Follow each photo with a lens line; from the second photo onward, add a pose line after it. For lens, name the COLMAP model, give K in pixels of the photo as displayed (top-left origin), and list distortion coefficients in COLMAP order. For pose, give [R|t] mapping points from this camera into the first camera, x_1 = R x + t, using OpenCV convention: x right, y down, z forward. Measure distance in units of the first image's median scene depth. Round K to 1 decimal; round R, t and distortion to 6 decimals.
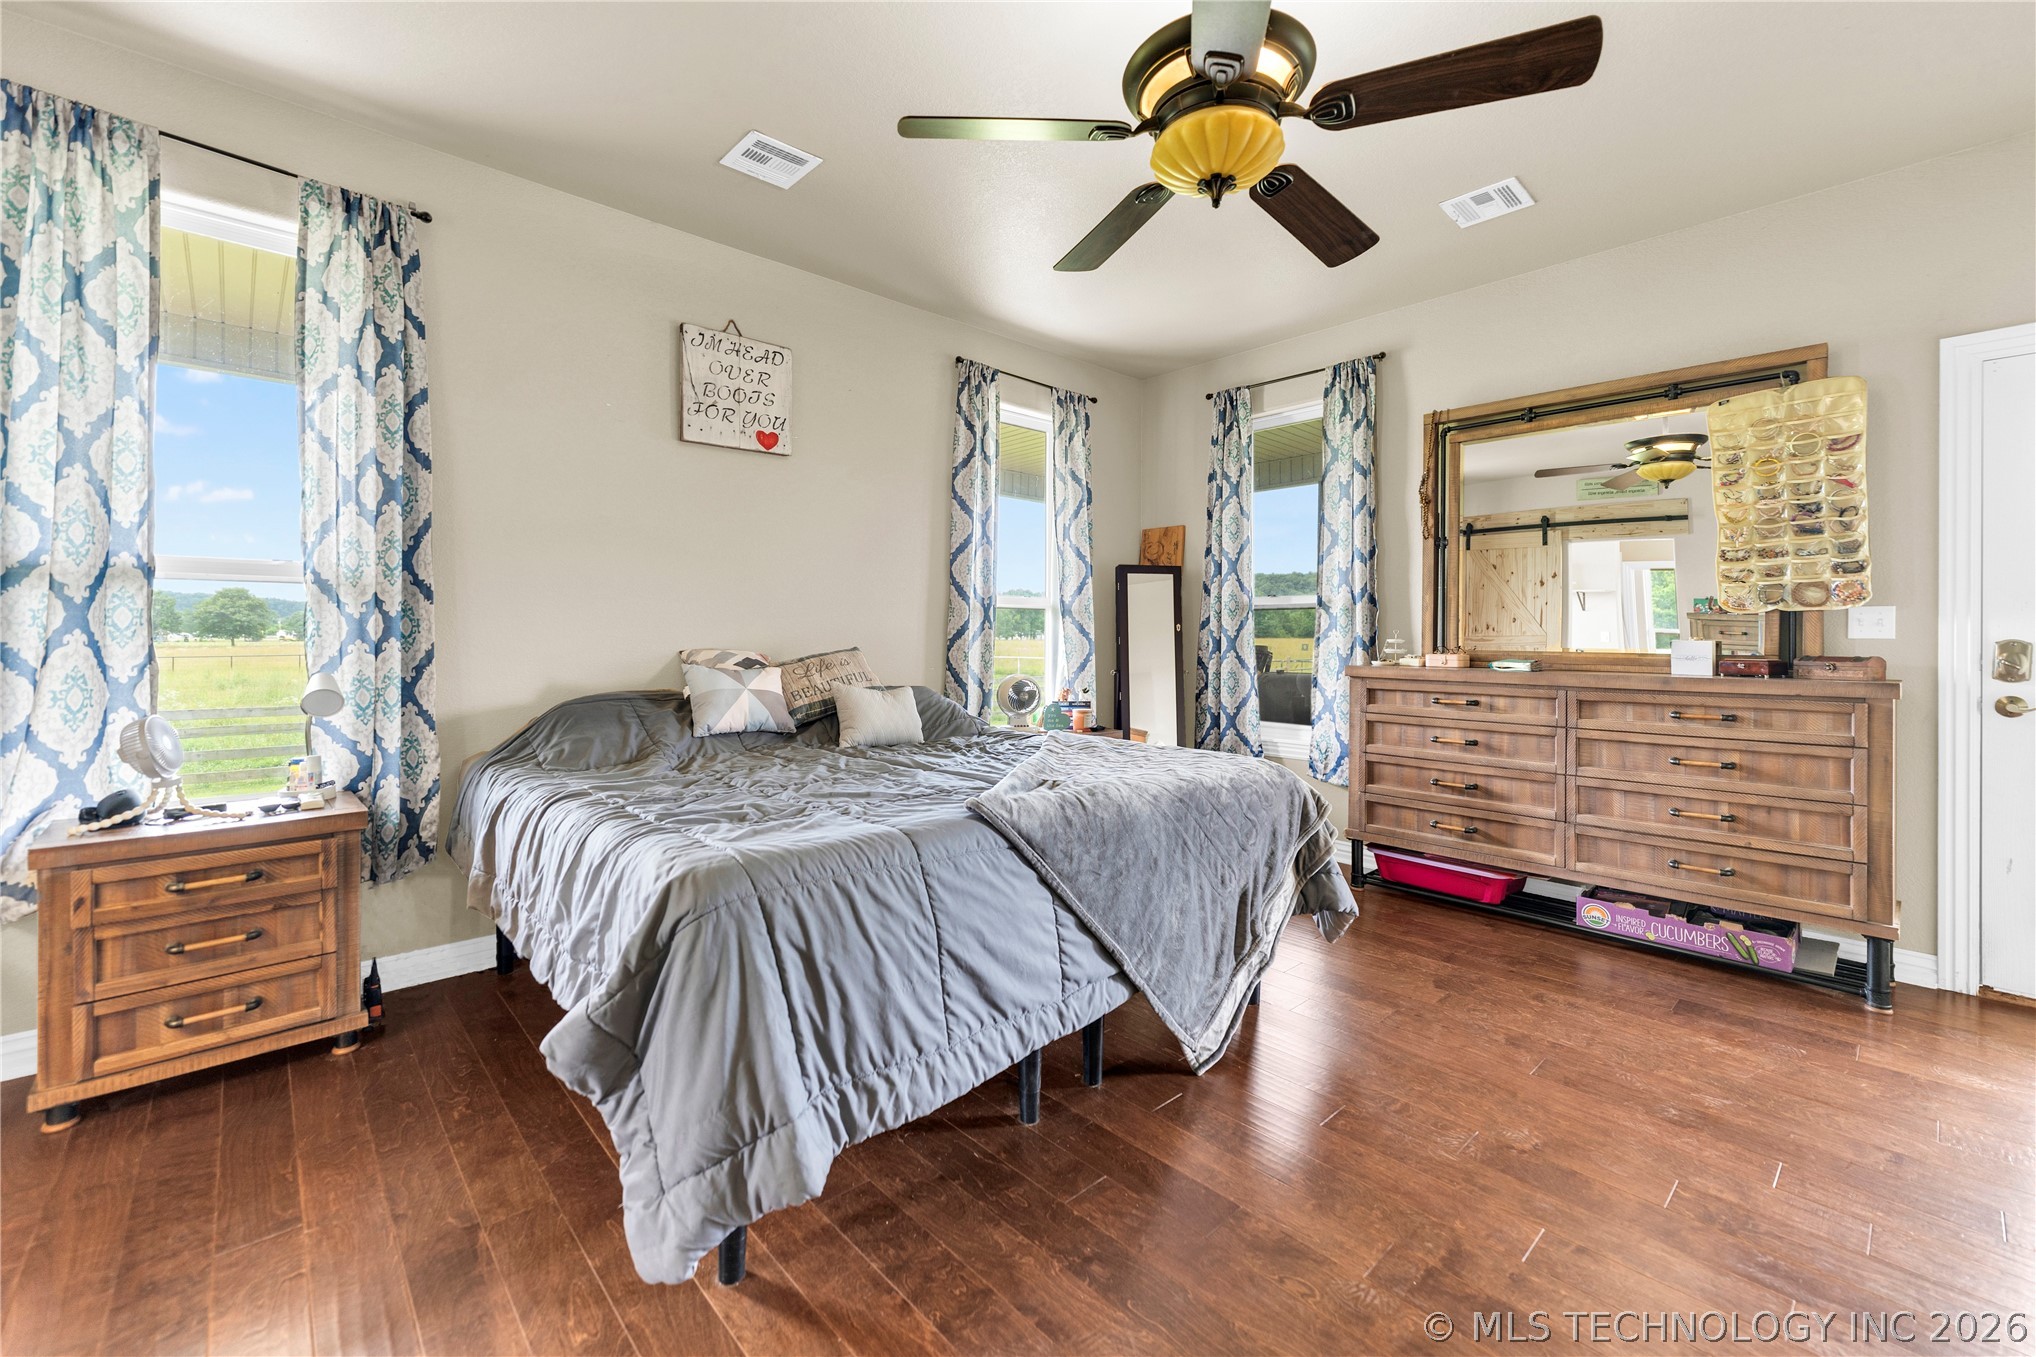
lens RADIAL K [[836.4, 0, 1017.8], [0, 836.4, 629.6], [0, 0, 1]] dist [0.000558, 0.000022]
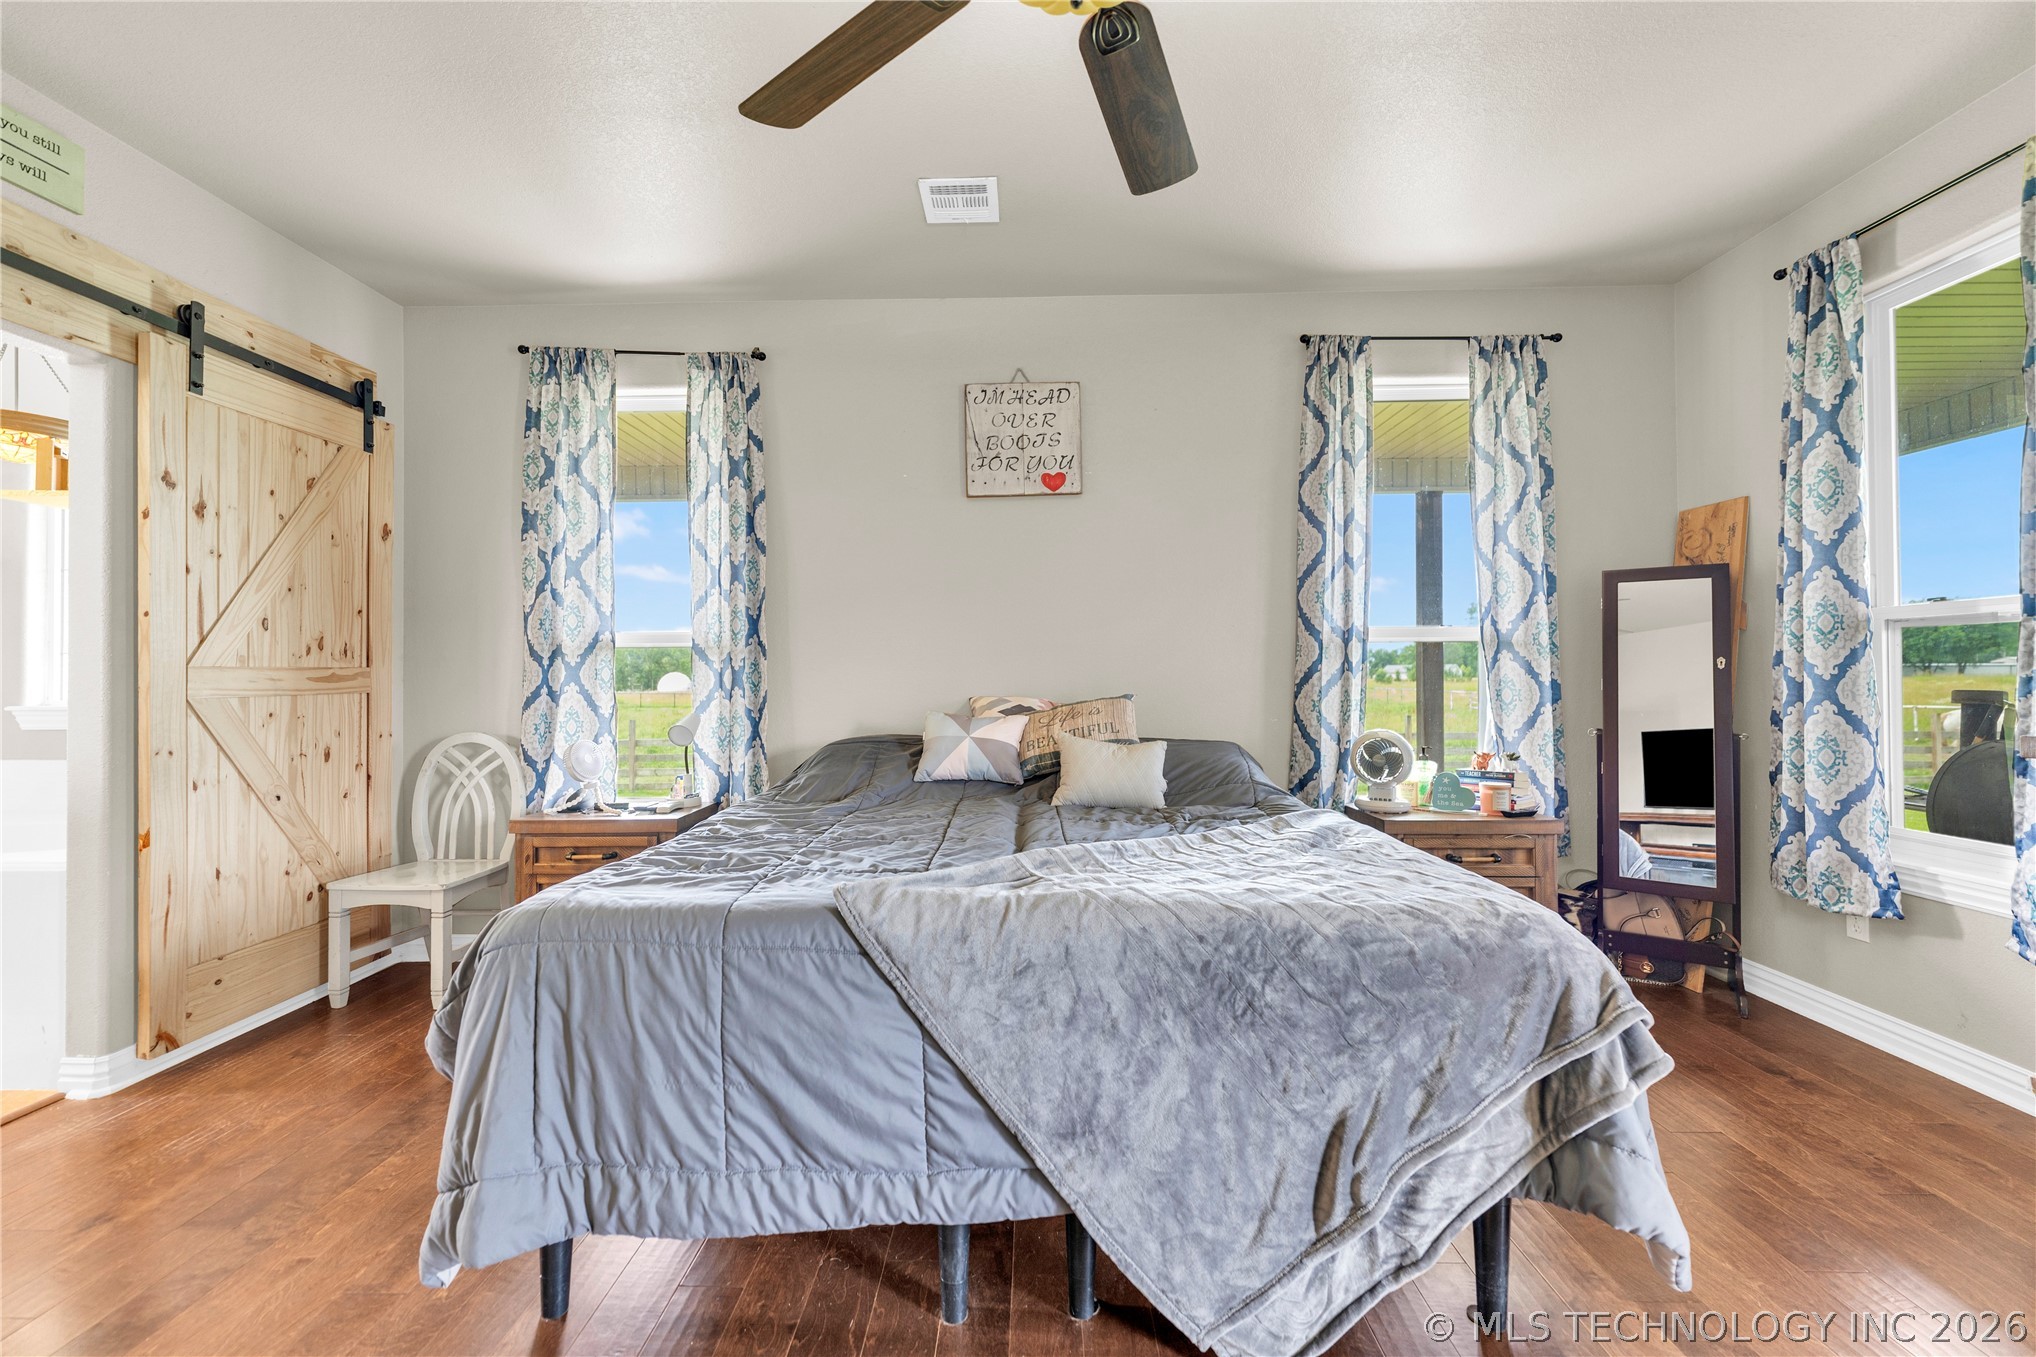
lens RADIAL K [[827.8, 0, 1019.3], [0, 827.8, 664.5], [0, 0, 1]] dist [0.002274, 0.000269]
pose [[0.723084, -0.020309, -0.690462, 0.356234], [0.014505, 0.999794, -0.014218, -0.000237], [0.690608, 0.000266, 0.723229, 0.294152]]
